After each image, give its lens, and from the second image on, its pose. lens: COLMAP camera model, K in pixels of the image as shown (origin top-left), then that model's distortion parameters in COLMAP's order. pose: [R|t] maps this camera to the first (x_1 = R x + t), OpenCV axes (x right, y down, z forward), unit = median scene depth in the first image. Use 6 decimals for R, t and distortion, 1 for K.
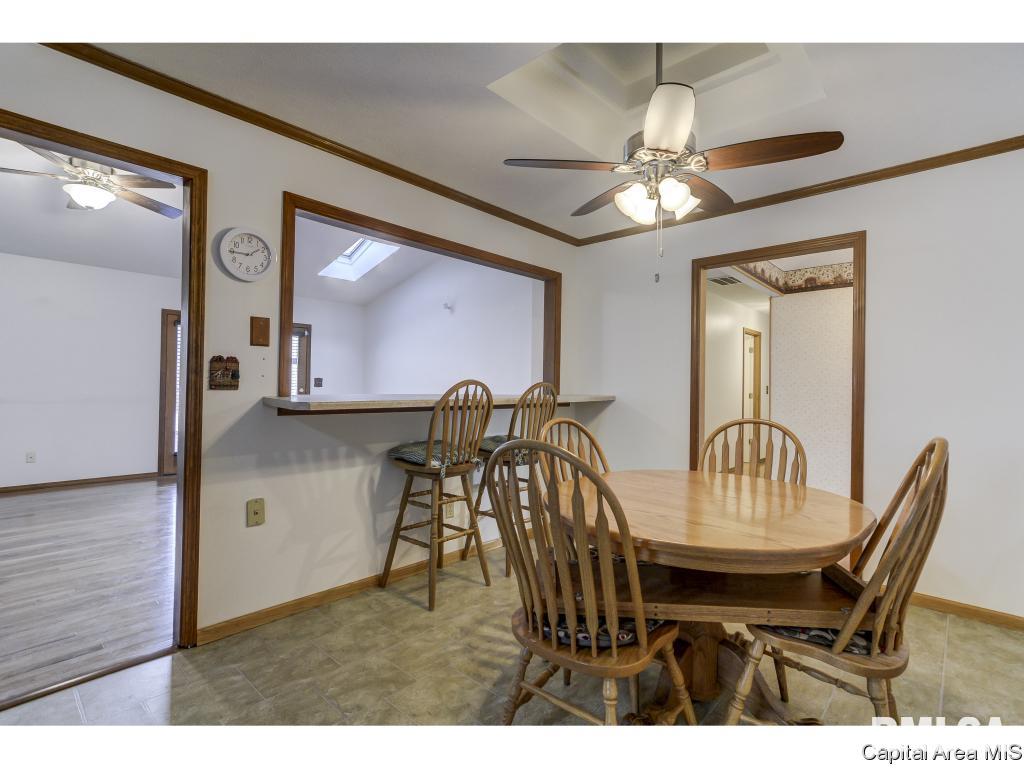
lens RADIAL K [[480.1, 0, 524.7], [0, 480.1, 382.6], [0, 0, 1]] dist [-0.002383, -0.000215]
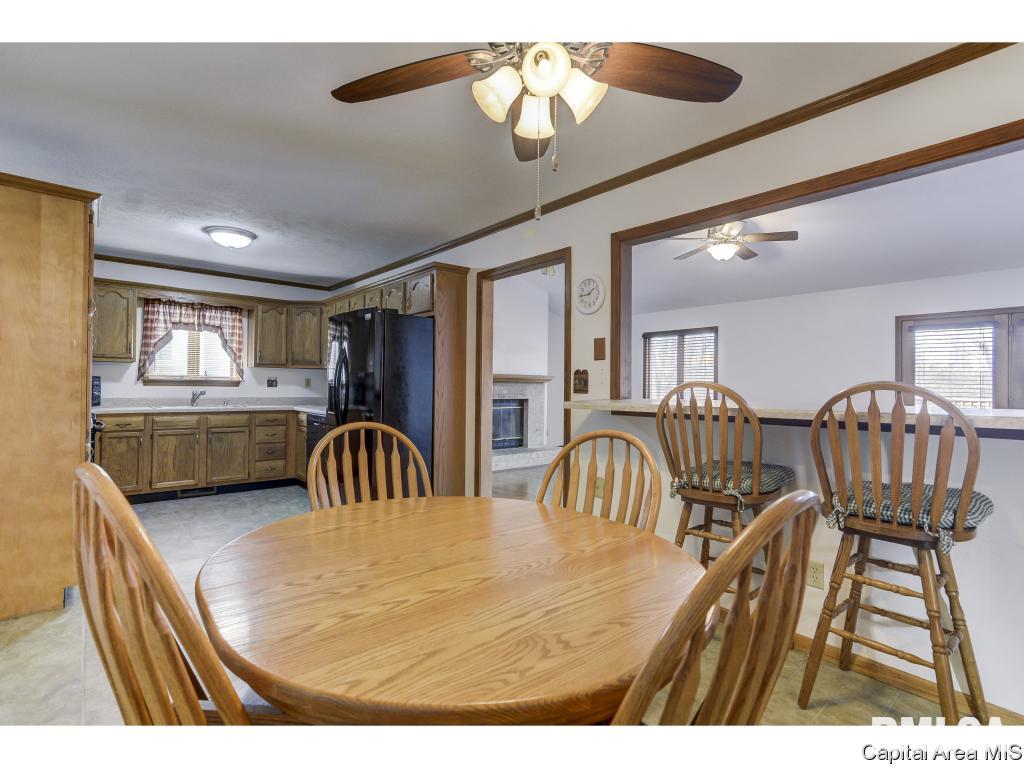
lens RADIAL K [[495.8, 0, 512.0], [0, 495.8, 384.0], [0, 0, 1]] dist [-0.000953, 0.000092]
pose [[-0.108722, -0.026797, -0.993711, 0.746102], [-0.004185, 0.999640, -0.026499, 0.023383], [0.994063, 0.001277, -0.108795, 0.835305]]
